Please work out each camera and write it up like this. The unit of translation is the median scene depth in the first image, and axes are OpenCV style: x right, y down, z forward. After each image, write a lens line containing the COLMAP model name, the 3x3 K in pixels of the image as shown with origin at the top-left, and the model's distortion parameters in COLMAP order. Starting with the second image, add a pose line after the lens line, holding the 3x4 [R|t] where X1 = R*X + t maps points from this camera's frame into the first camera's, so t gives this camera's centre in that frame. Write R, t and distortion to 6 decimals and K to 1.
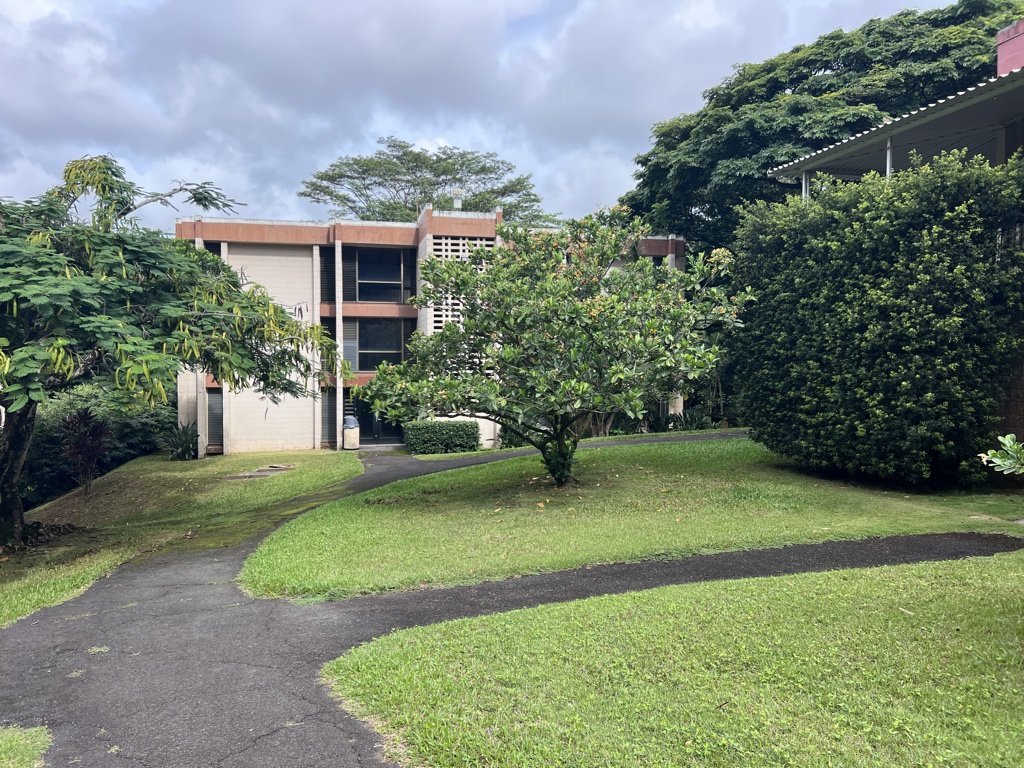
lens RADIAL K [[783.7, 0, 528.4], [0, 783.7, 399.1], [0, 0, 1]] dist [0.050216, -0.008115]
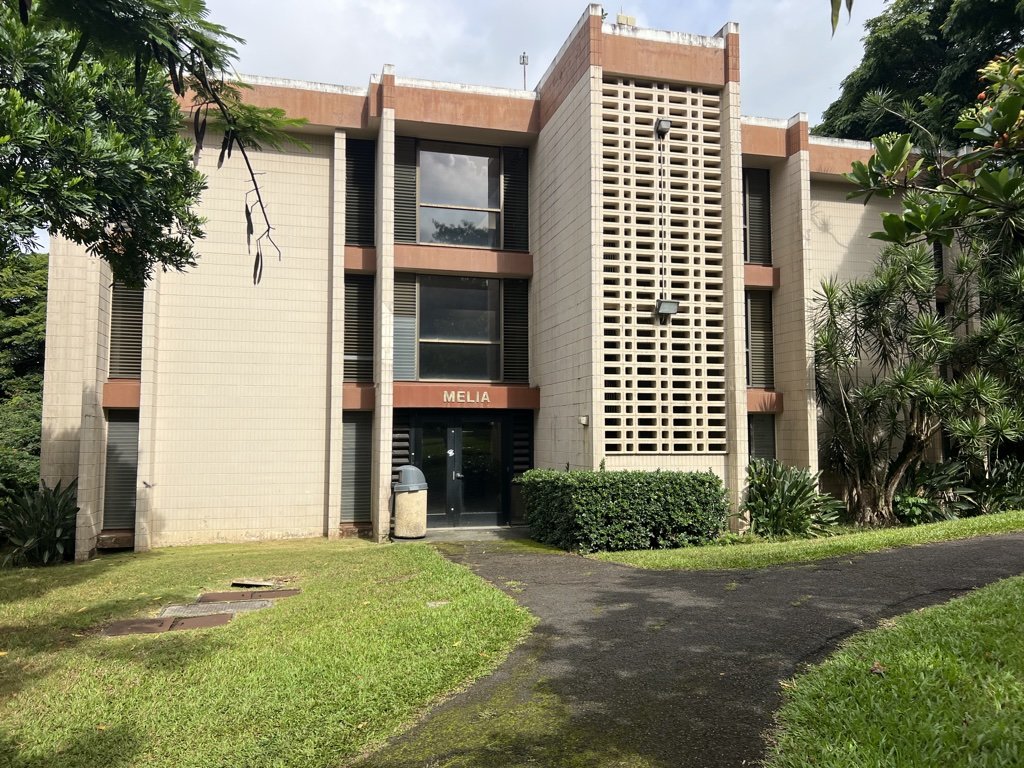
lens RADIAL K [[793.6, 0, 512.0], [0, 793.6, 384.0], [0, 0, 1]] dist [0.063919, -0.076764]
pose [[0.999869, -0.002825, 0.015943, -0.170531], [0.004710, 0.992823, -0.119503, 0.029802], [-0.015491, 0.119562, 0.992706, 0.514901]]
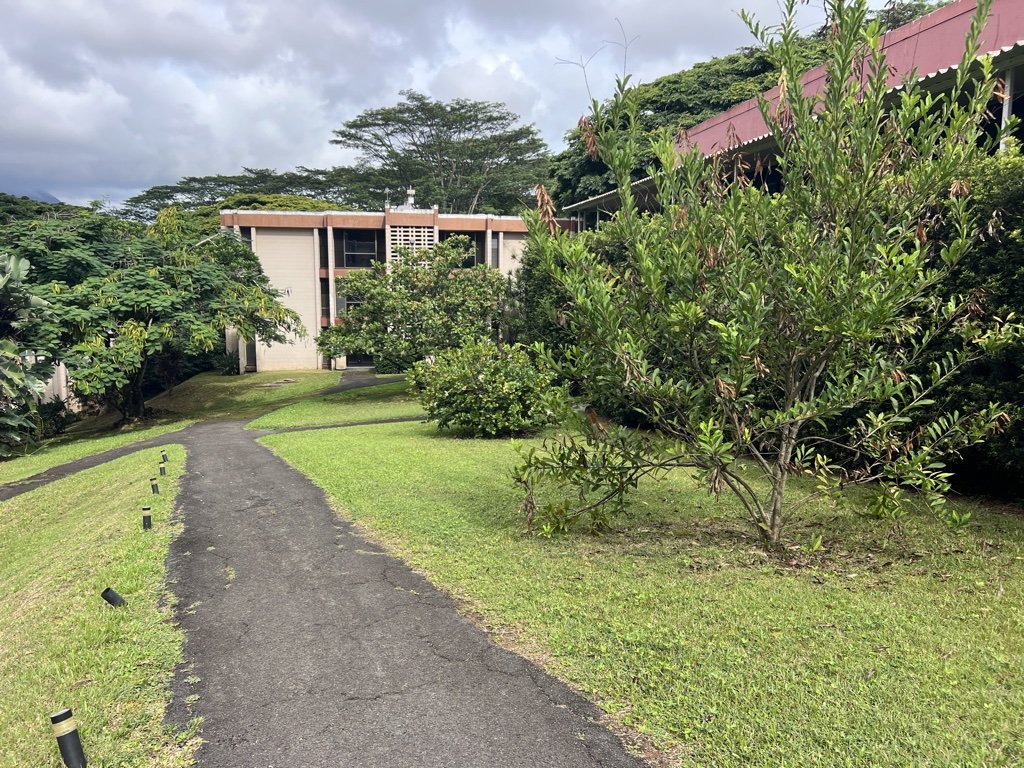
lens RADIAL K [[765.8, 0, 525.8], [0, 765.8, 387.0], [0, 0, 1]] dist [0.086363, -0.074844]
pose [[0.998164, 0.011827, -0.059406, 0.207453], [-0.006510, 0.996019, 0.088908, -0.034512], [0.060221, -0.088358, 0.994267, -0.421666]]
